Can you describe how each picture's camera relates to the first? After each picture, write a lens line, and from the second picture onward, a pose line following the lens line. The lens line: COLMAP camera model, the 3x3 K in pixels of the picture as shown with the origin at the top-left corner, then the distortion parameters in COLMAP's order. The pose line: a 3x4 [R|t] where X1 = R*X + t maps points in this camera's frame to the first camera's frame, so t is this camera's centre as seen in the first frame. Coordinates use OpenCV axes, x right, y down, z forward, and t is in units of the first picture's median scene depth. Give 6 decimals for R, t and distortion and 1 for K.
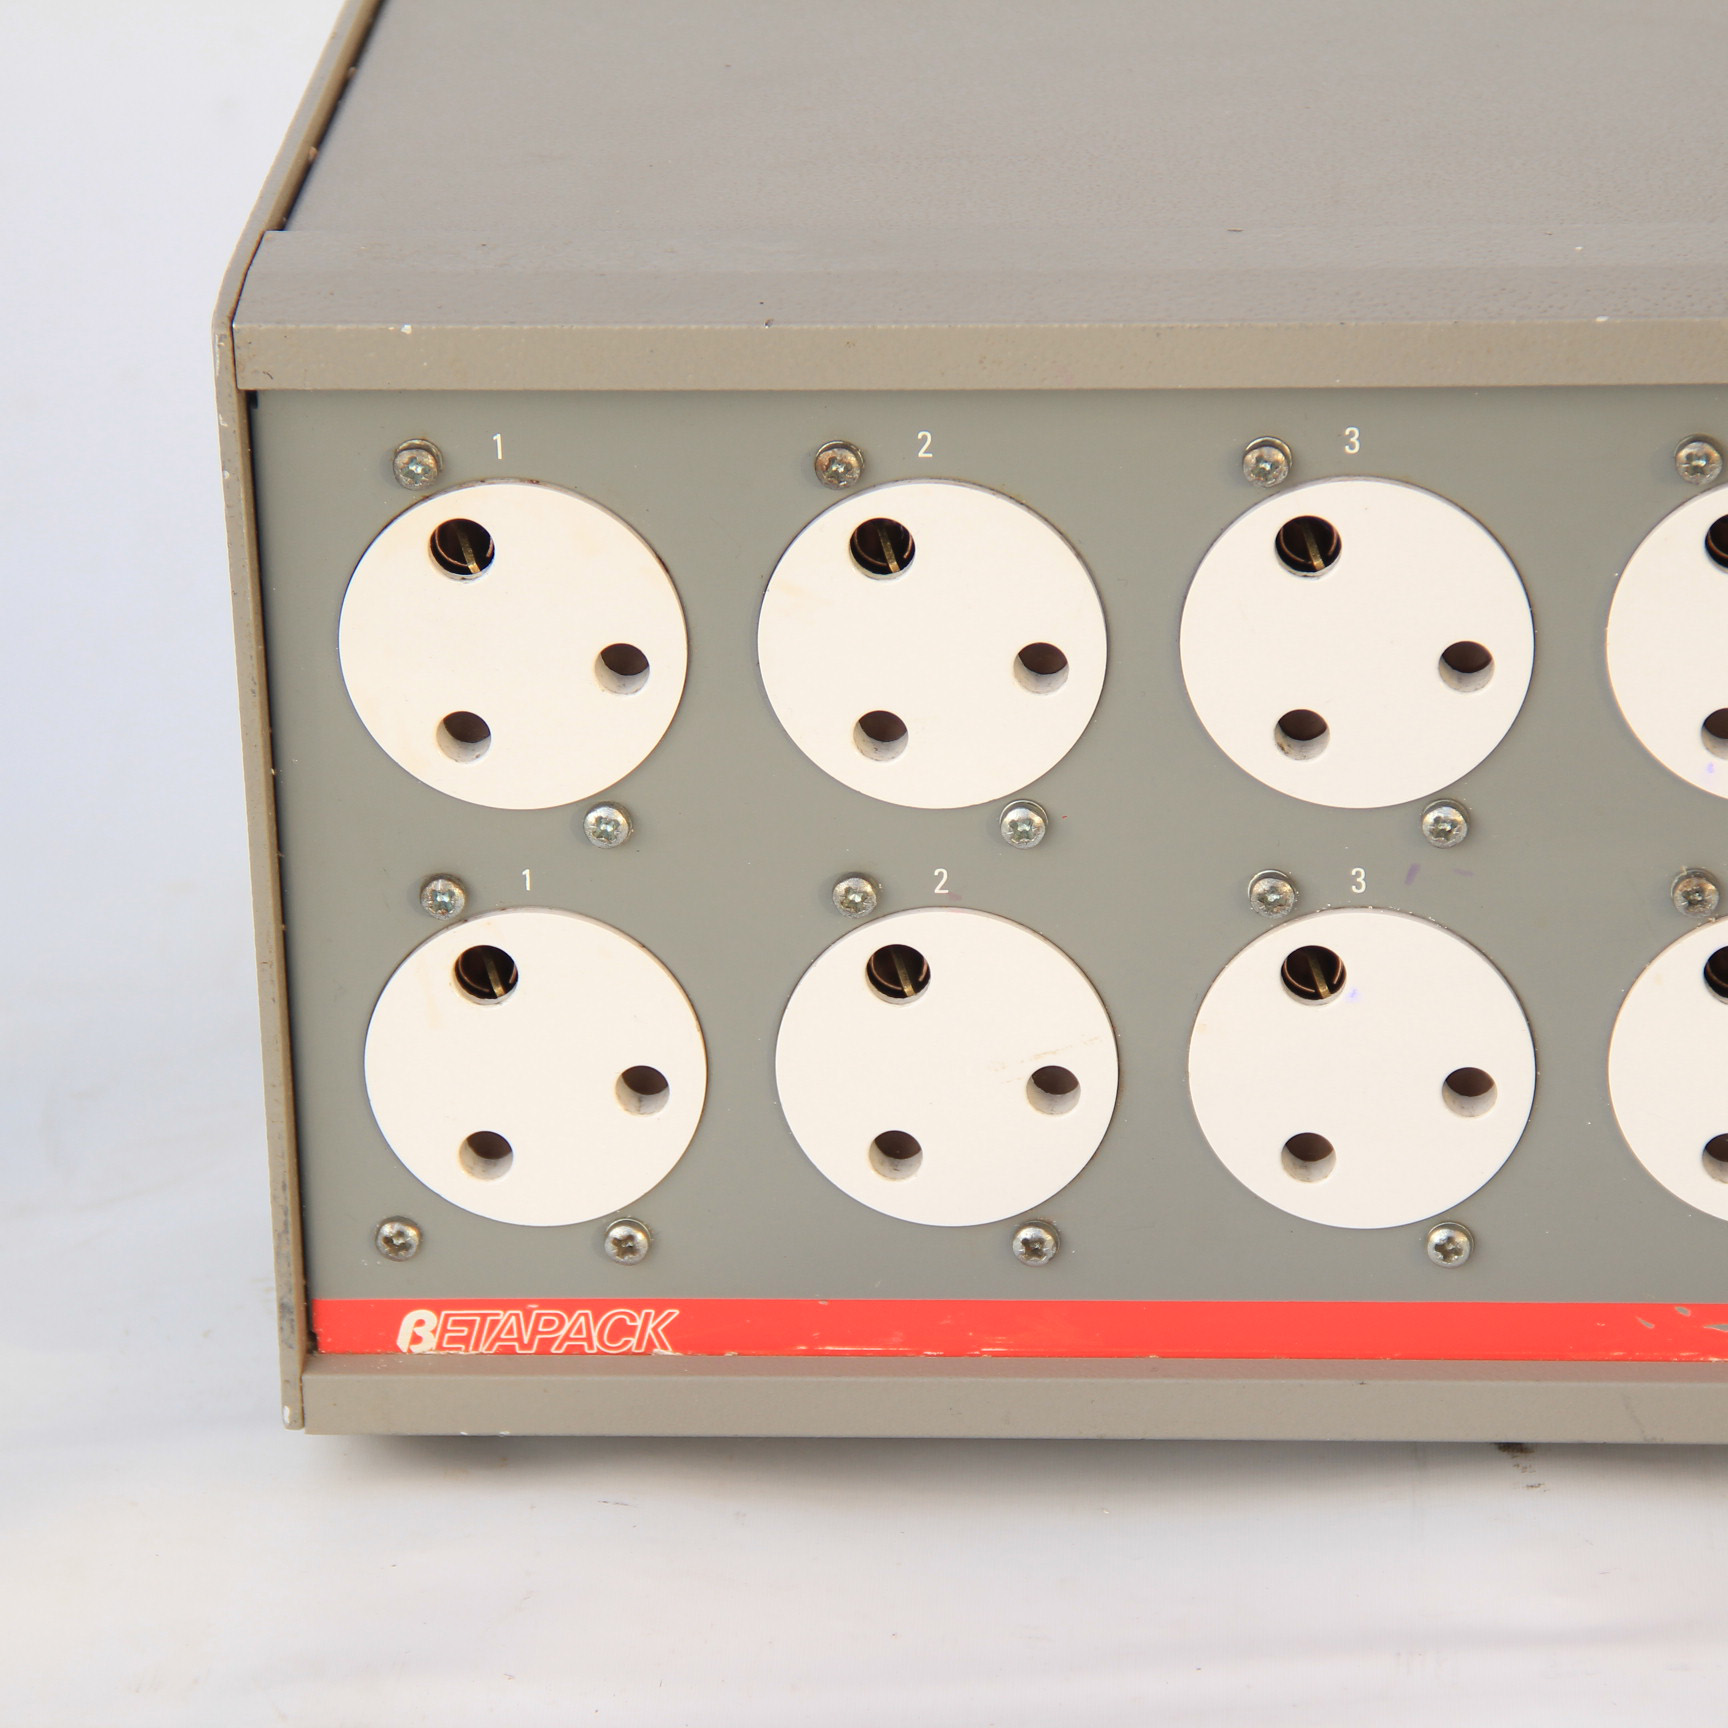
lens RADIAL K [[7897.9, 0, 863.7], [0, 7897.9, 848.8], [0, 0, 1]] dist [0.453136, 0.000000]
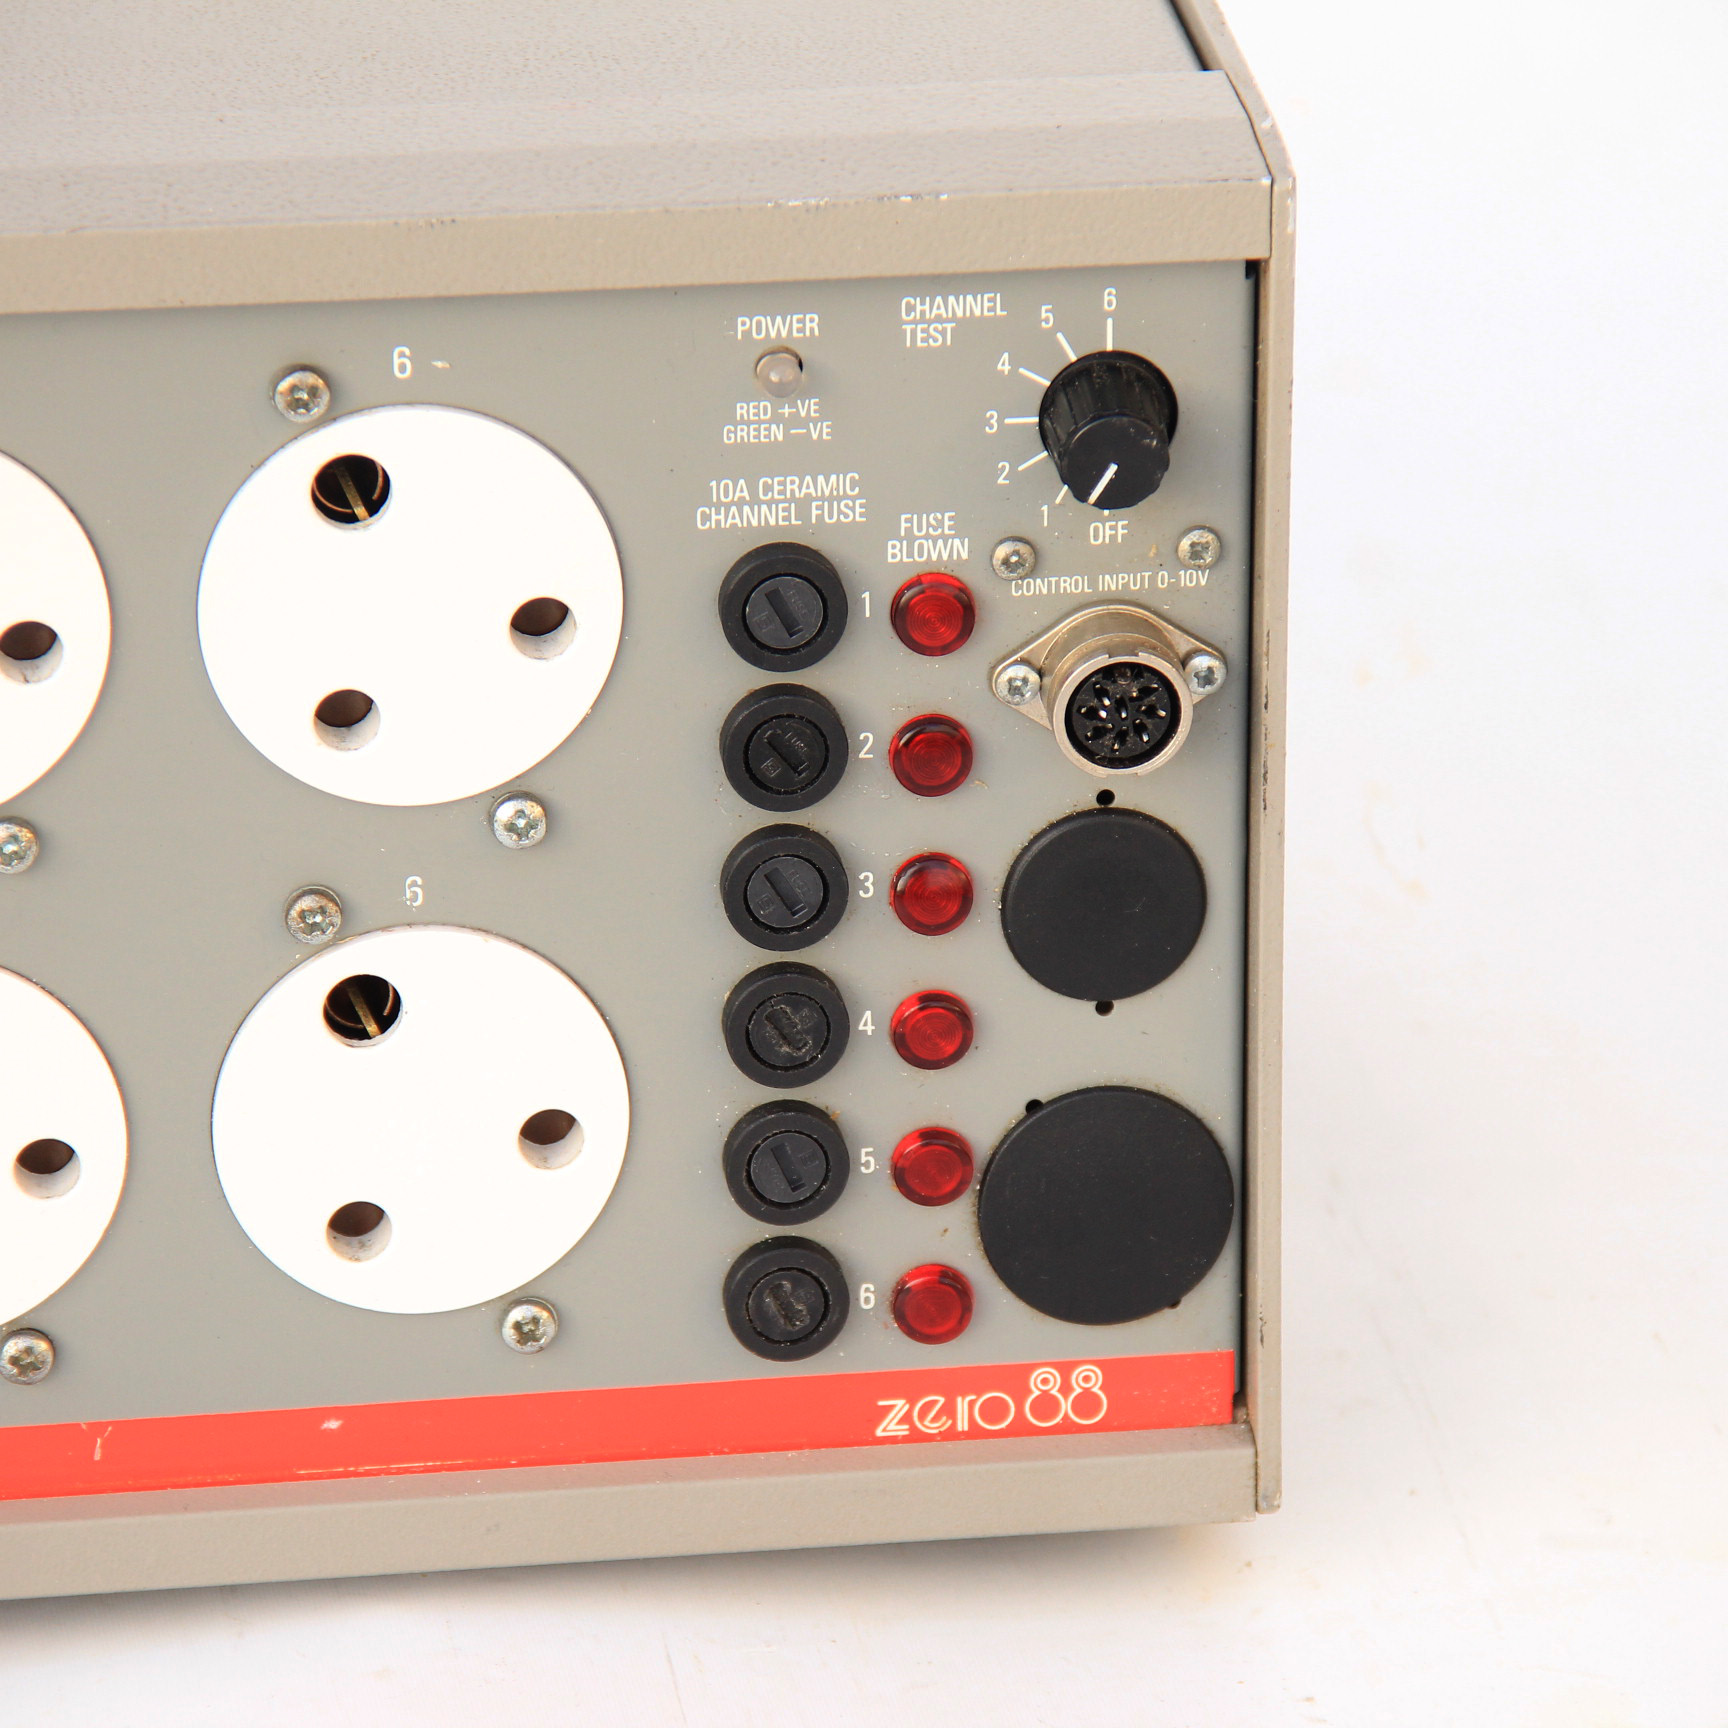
lens RADIAL K [[9613.6, 0, 833.7], [0, 9613.6, 726.1], [0, 0, 1]] dist [0.555632, 0.000000]
pose [[0.962839, -0.048684, 0.265653, -0.171667], [0.053451, 0.998513, -0.010738, -0.000137], [-0.264736, 0.024539, 0.964009, 0.016172]]
